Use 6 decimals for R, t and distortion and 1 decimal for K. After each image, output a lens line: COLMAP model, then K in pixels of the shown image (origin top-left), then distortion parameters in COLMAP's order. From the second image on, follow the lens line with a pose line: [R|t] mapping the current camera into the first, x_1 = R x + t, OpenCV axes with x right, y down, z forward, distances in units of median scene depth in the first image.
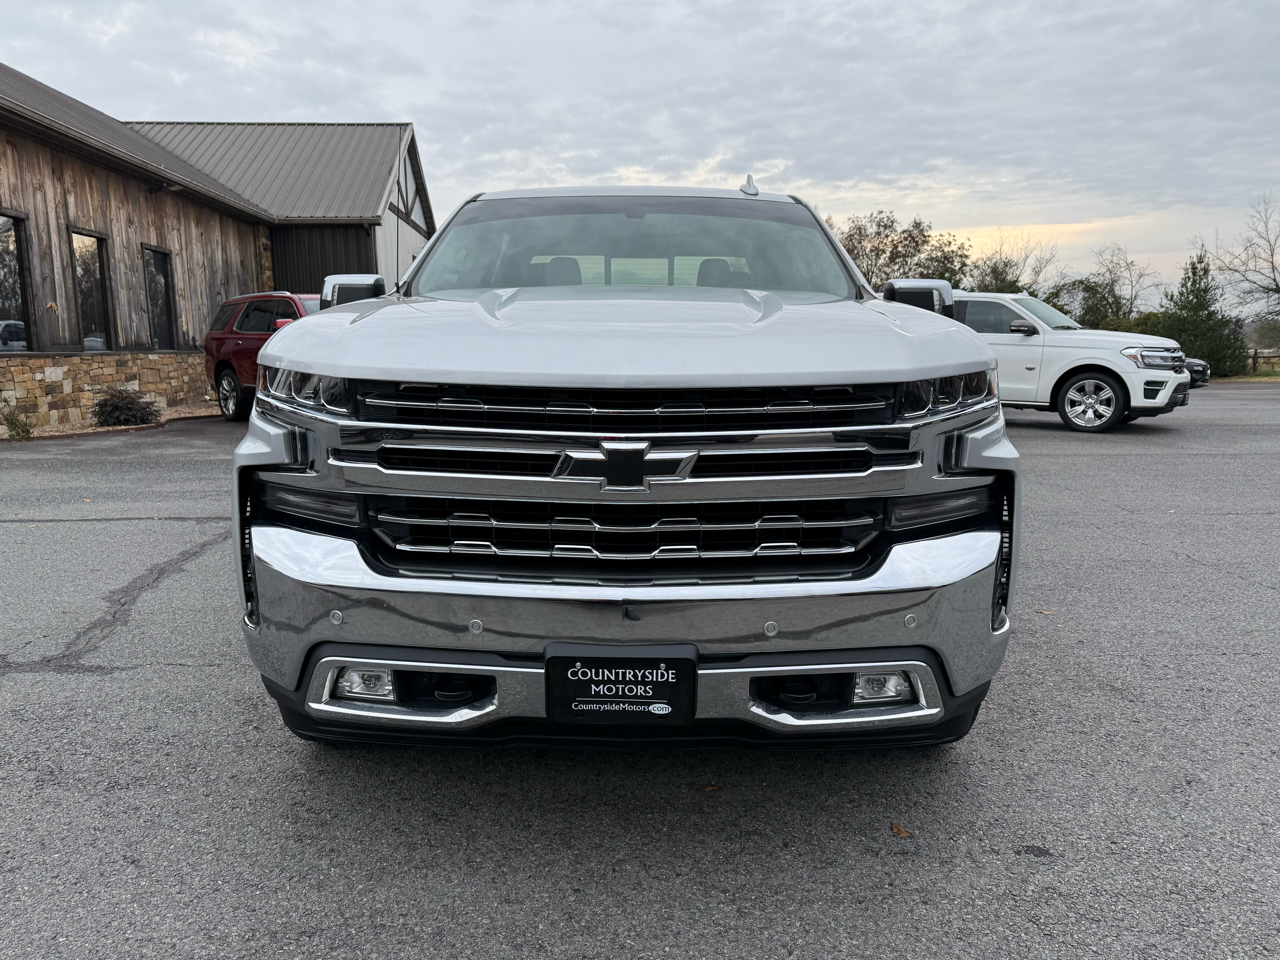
lens RADIAL K [[904.0, 0, 652.7], [0, 904.0, 486.9], [0, 0, 1]] dist [0.009094, -0.019201]
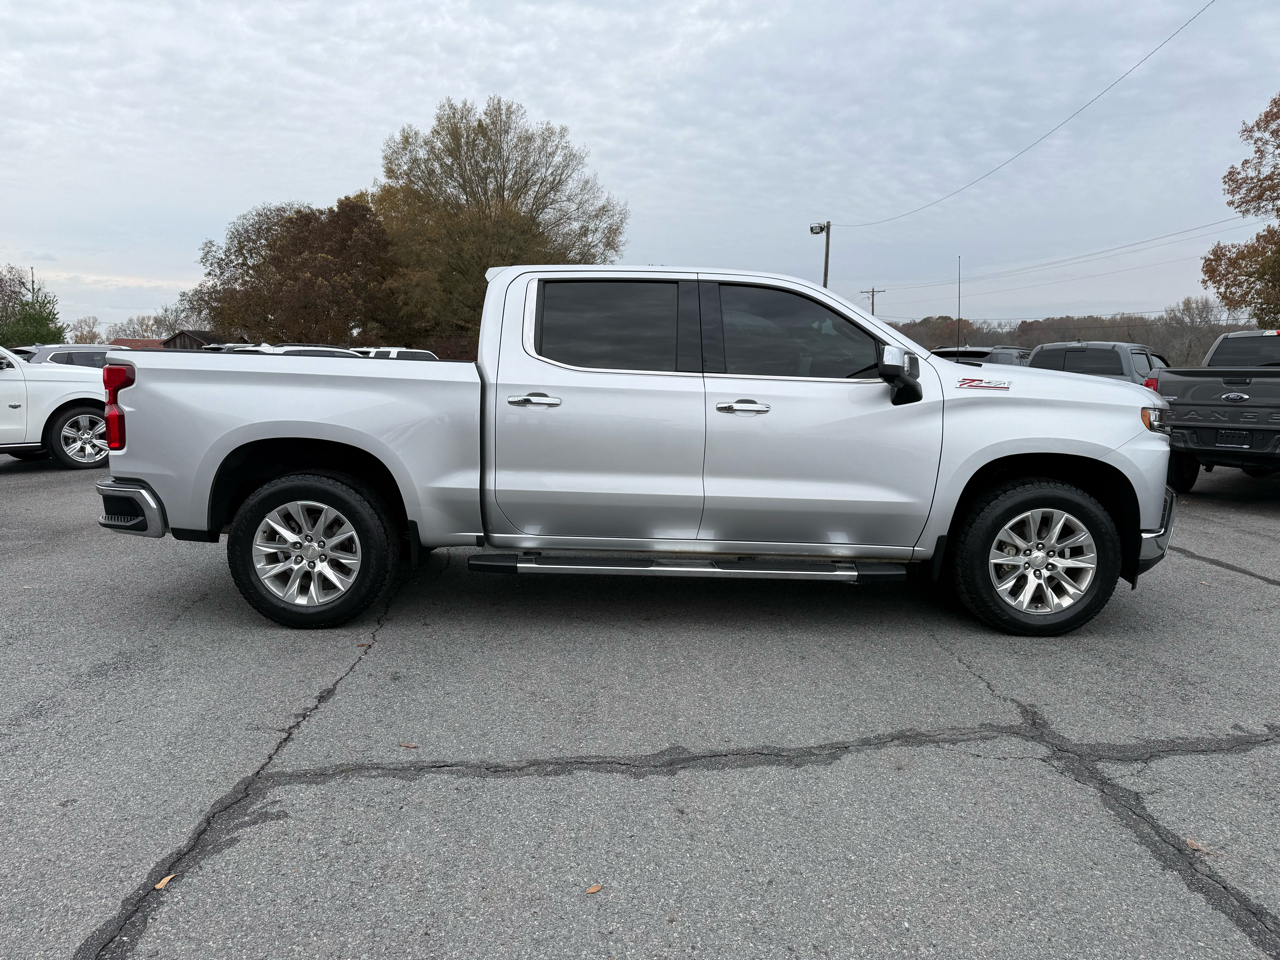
lens RADIAL K [[894.7, 0, 637.0], [0, 894.7, 477.6], [0, 0, 1]] dist [0.040157, -0.053349]
pose [[0.008279, -0.124498, 0.992185, -0.469402], [0.155544, 0.980302, 0.121709, -0.076976], [-0.987794, 0.153321, 0.027481, 0.397665]]
